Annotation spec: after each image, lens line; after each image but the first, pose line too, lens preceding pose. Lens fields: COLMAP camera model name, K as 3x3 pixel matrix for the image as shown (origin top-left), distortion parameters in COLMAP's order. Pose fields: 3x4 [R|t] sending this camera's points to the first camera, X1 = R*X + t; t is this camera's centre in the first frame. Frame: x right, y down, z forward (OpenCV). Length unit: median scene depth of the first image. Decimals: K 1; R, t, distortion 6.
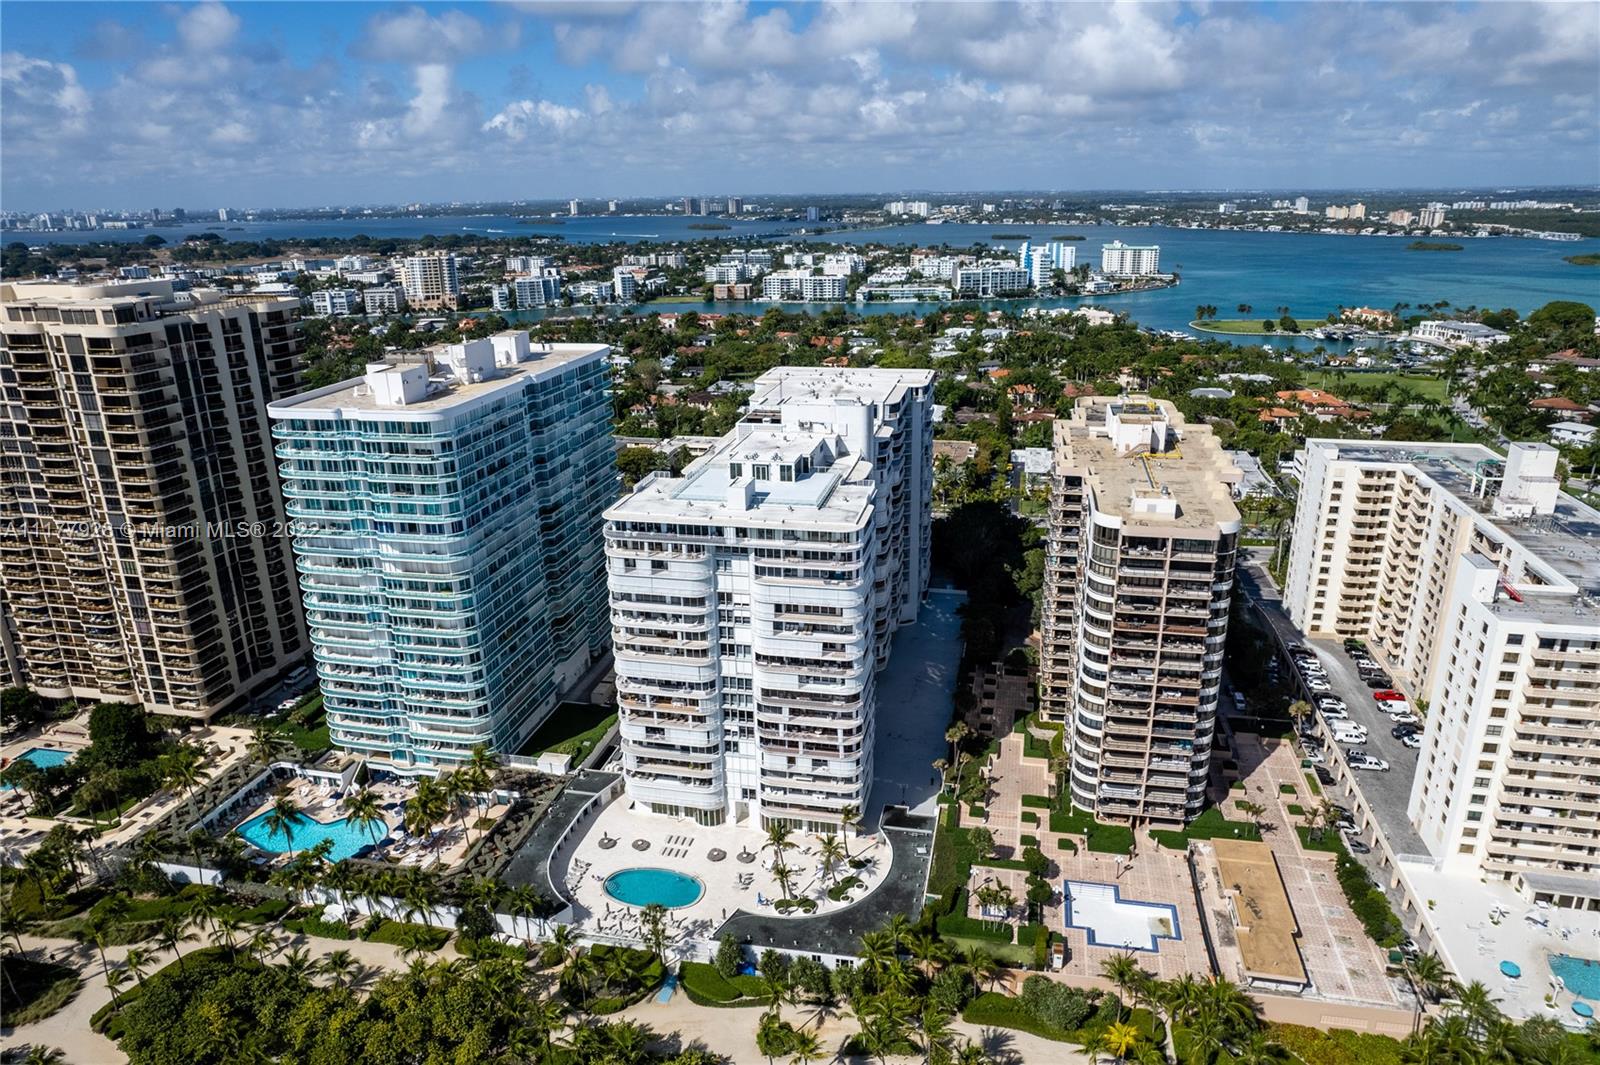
lens RADIAL K [[1026.4, 0, 798.0], [0, 1026.4, 552.2], [0, 0, 1]] dist [-0.090926, 0.080906]
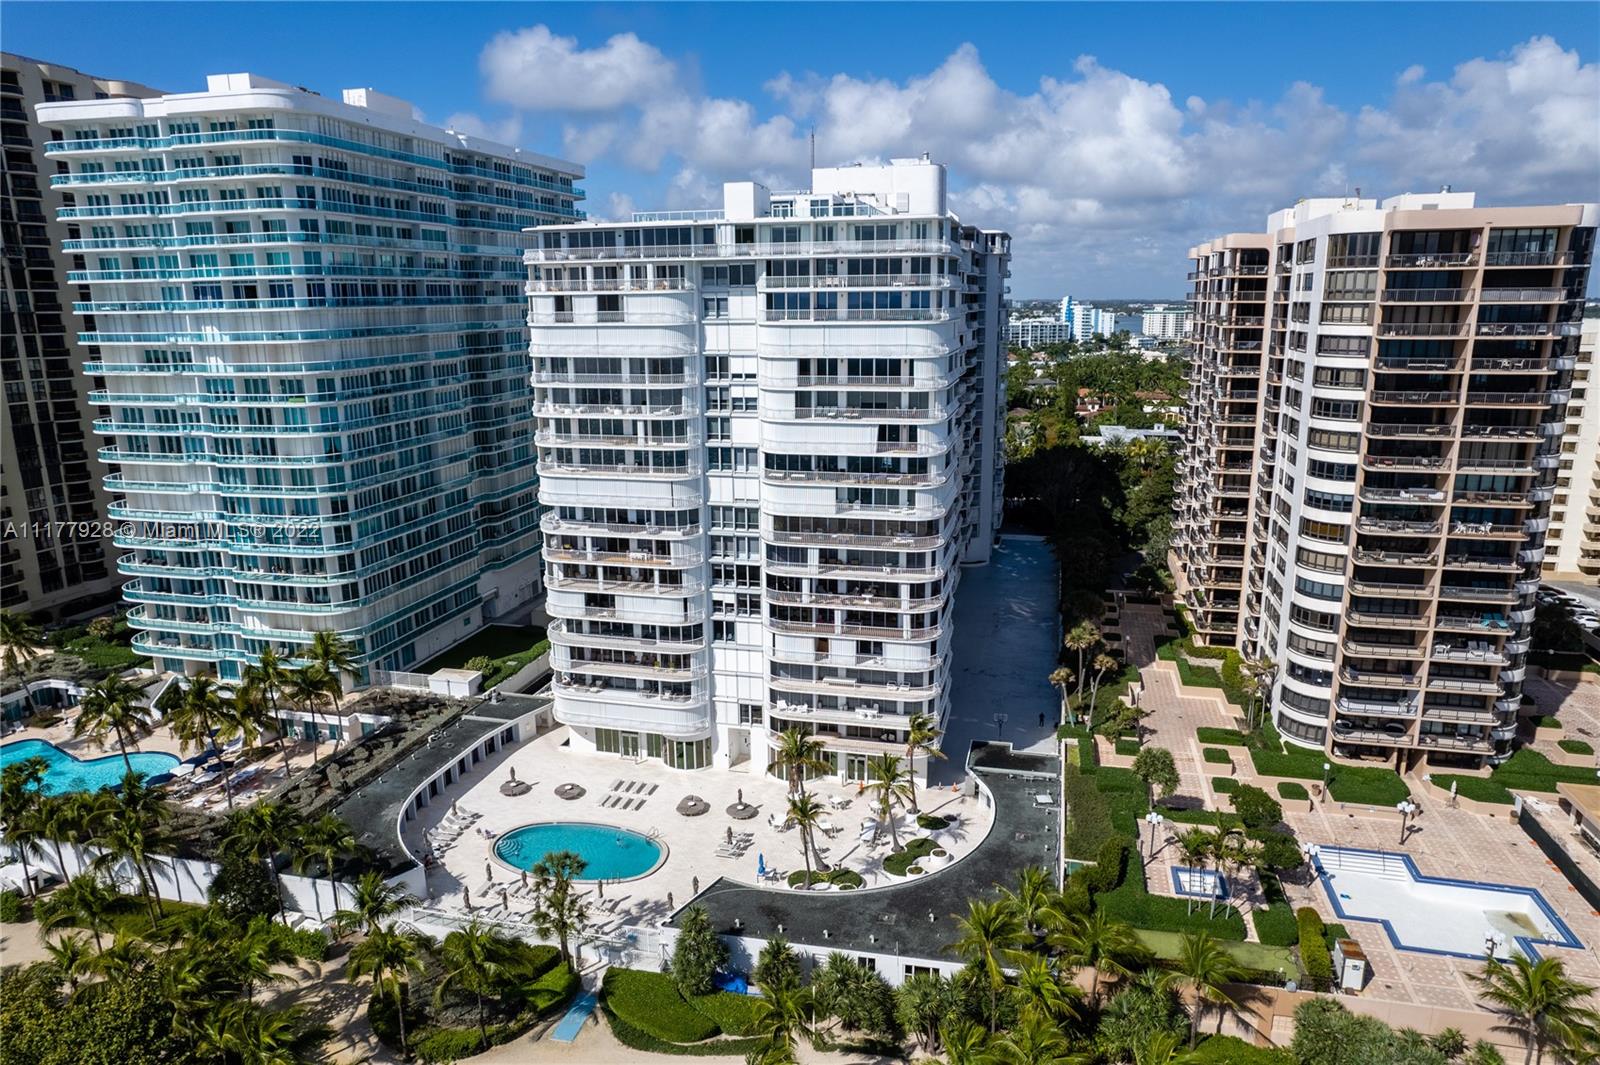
lens RADIAL K [[1026.4, 0, 798.0], [0, 1026.4, 552.2], [0, 0, 1]] dist [-0.090926, 0.080906]
pose [[0.999539, 0.015247, -0.026254, -0.005477], [-0.017741, 0.995071, -0.097568, 0.209747], [0.024637, 0.097989, 0.994882, 0.401955]]
